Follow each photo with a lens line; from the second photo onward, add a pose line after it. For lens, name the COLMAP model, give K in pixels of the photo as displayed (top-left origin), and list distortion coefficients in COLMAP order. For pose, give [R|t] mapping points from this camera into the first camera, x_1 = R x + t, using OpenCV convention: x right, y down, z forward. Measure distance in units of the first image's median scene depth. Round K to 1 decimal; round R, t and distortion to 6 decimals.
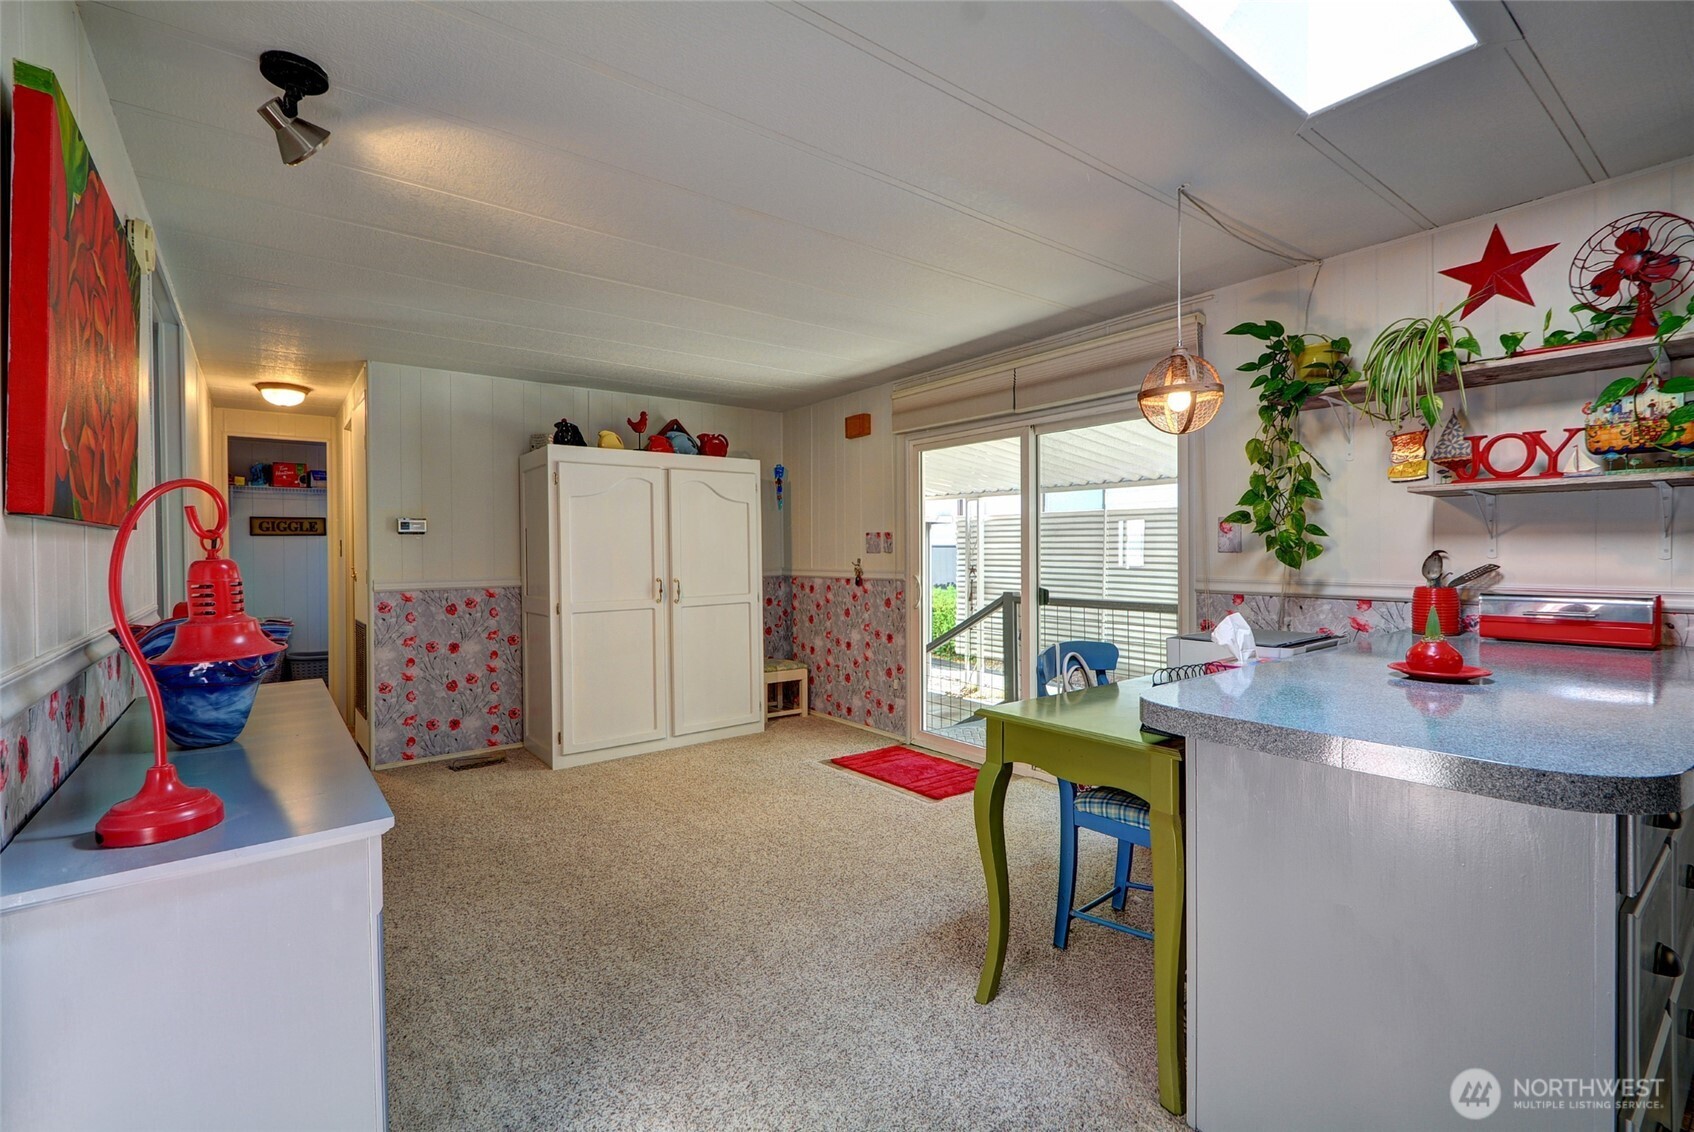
lens RADIAL K [[748.6, 0, 834.5], [0, 748.6, 551.4], [0, 0, 1]] dist [0.005018, -0.001049]
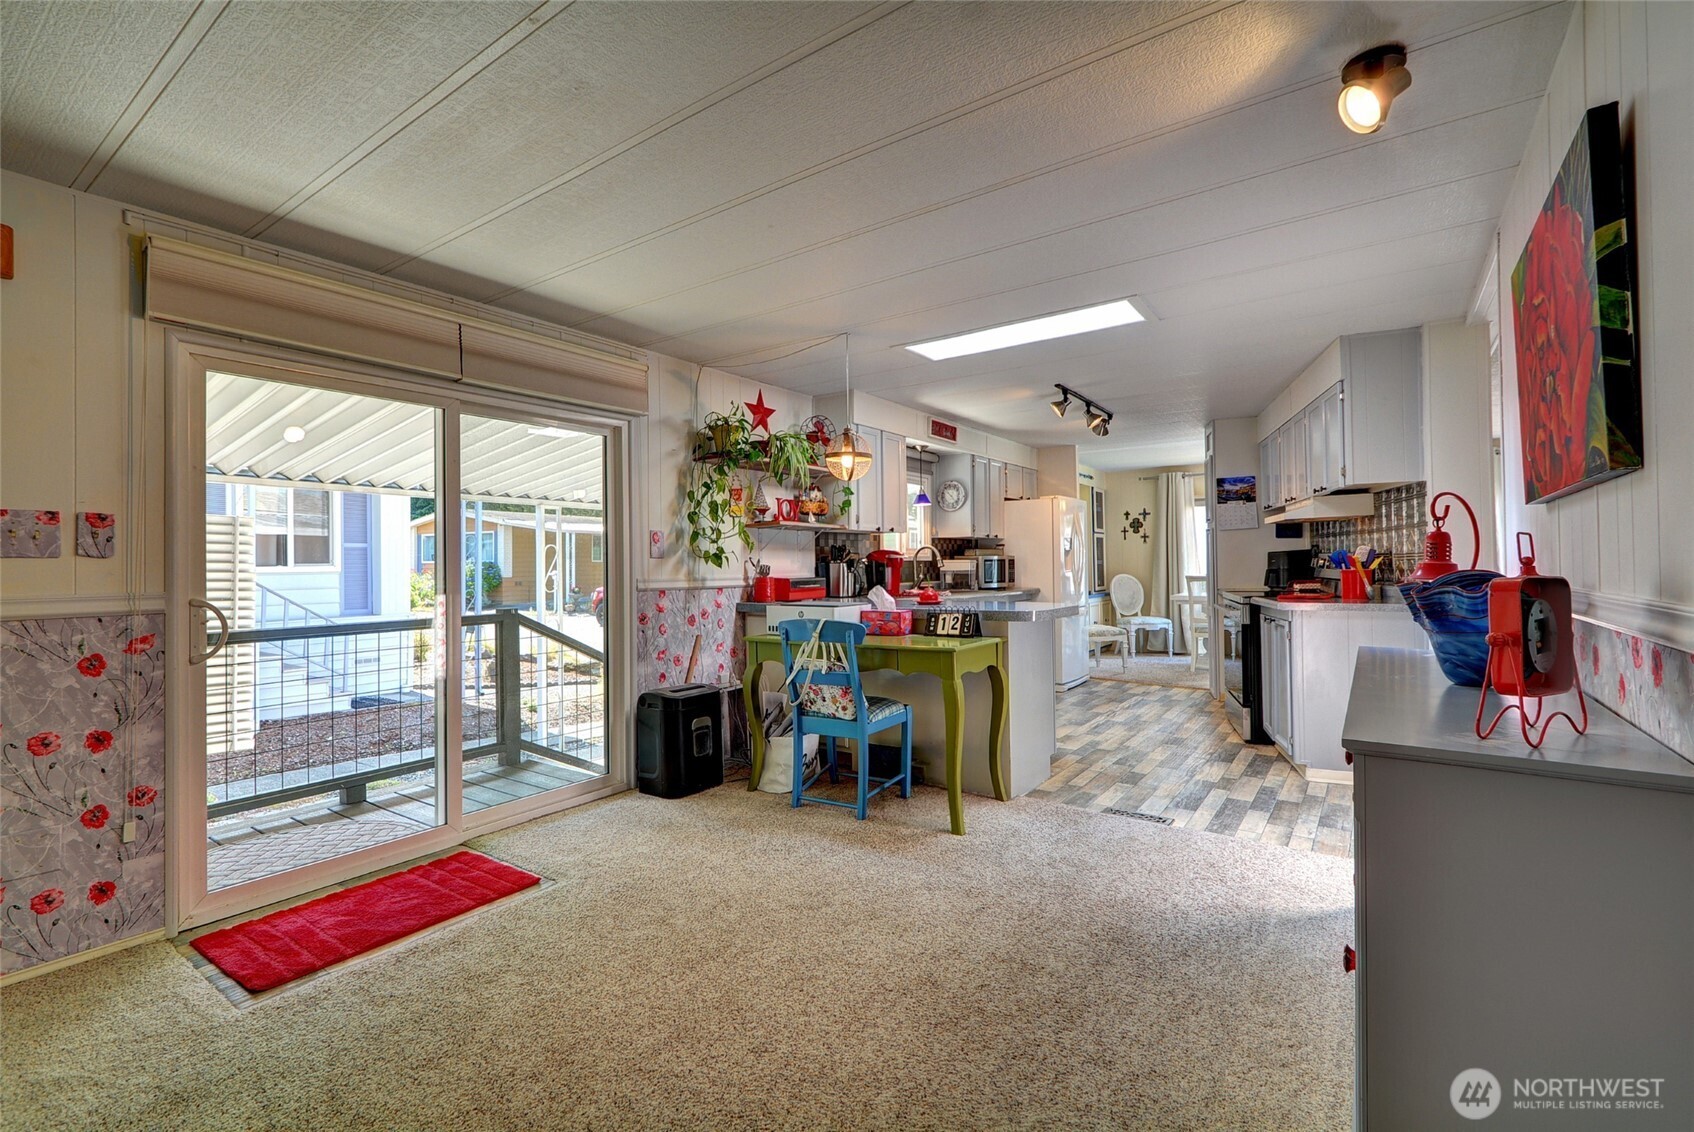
lens RADIAL K [[748.6, 0, 834.3], [0, 748.6, 557.0], [0, 0, 1]] dist [0.005018, -0.001049]
pose [[-0.288913, 0.022640, 0.957087, -0.983324], [0.017432, 0.999679, -0.018386, 0.034792], [-0.957197, 0.011372, -0.289215, 1.349976]]
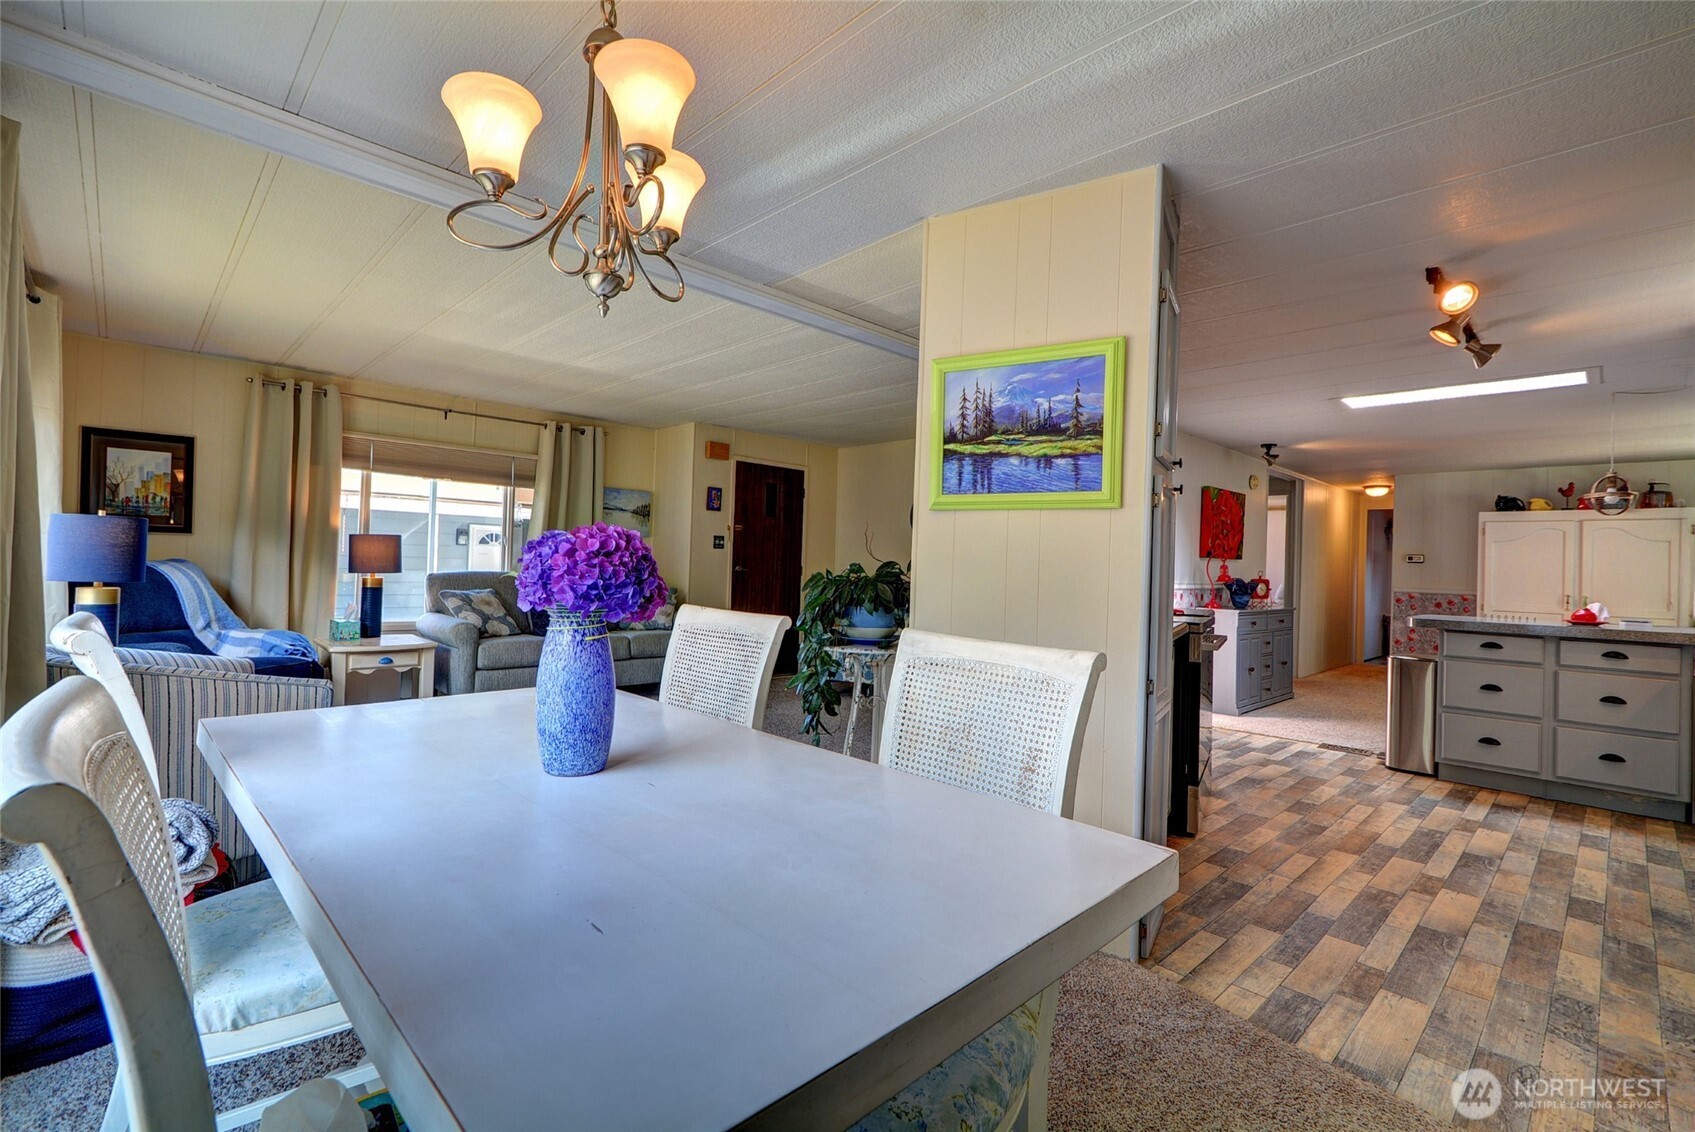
lens RADIAL K [[754.9, 0, 831.8], [0, 754.9, 552.3], [0, 0, 1]] dist [0.004202, -0.002724]
pose [[0.108781, -0.003424, -0.994060, 1.997701], [-0.034685, 0.999372, -0.007238, 0.024270], [0.993460, 0.035267, 0.108594, -1.136097]]
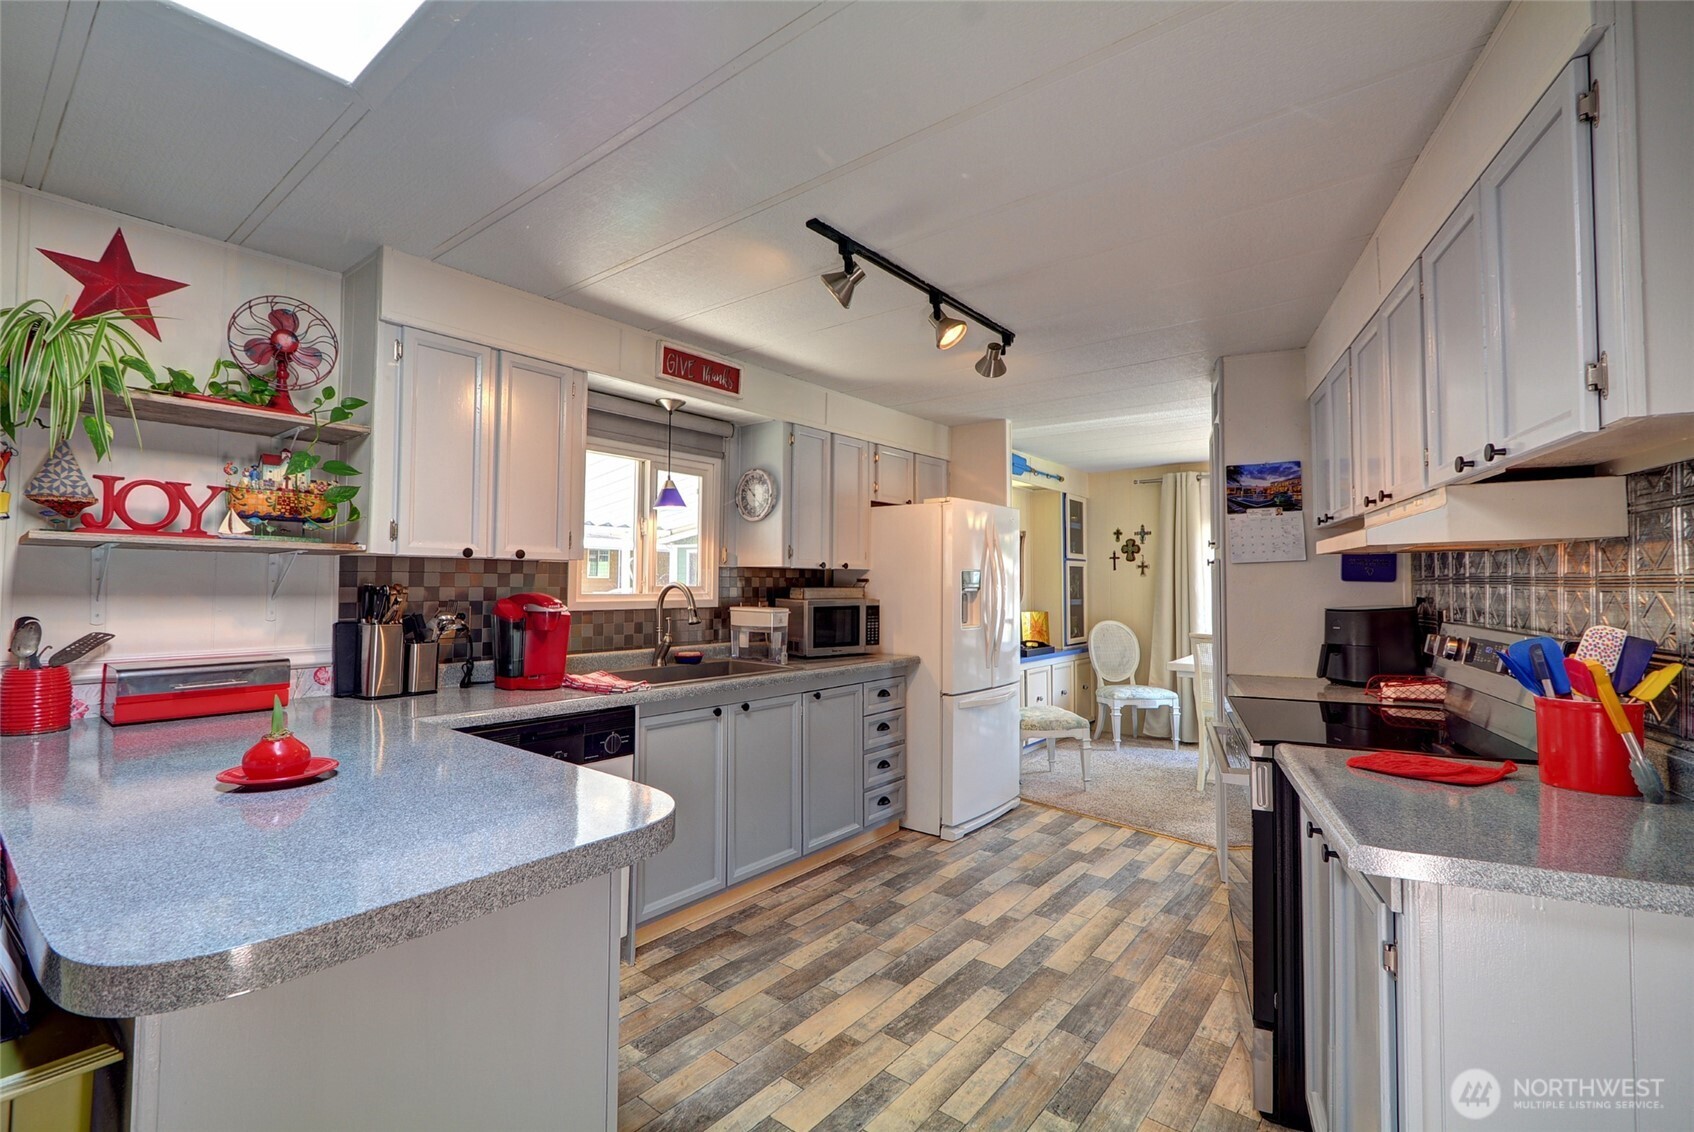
lens RADIAL K [[748.6, 0, 836.9], [0, 748.6, 555.2], [0, 0, 1]] dist [0.005018, -0.001049]
pose [[-0.231040, 0.043086, 0.971990, -0.109250], [-0.001159, 0.999006, -0.044559, -0.031064], [-0.972944, -0.011421, -0.230760, 0.399869]]
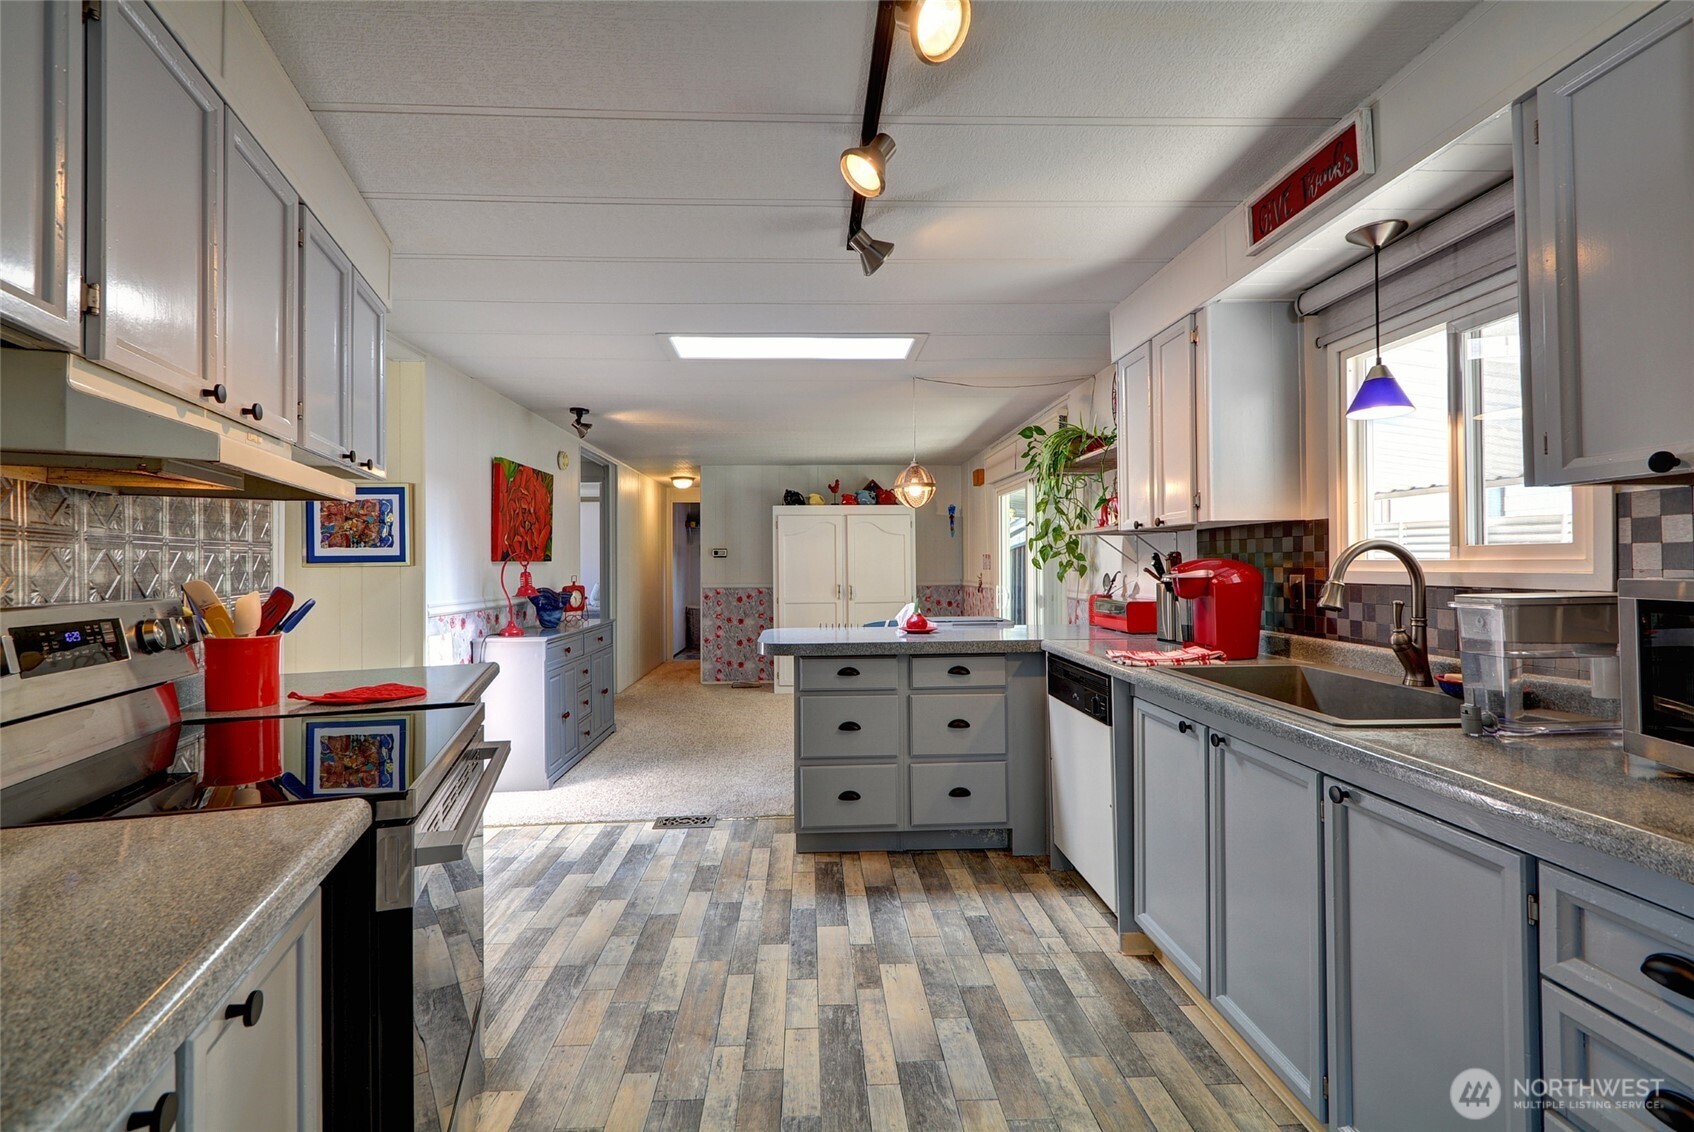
lens RADIAL K [[748.6, 0, 831.0], [0, 748.6, 558.2], [0, 0, 1]] dist [0.005018, -0.001049]
pose [[0.815753, -0.003174, -0.578391, 1.224165], [-0.000607, 0.999980, -0.006345, -0.017588], [0.578400, 0.005527, 0.815735, -0.572702]]
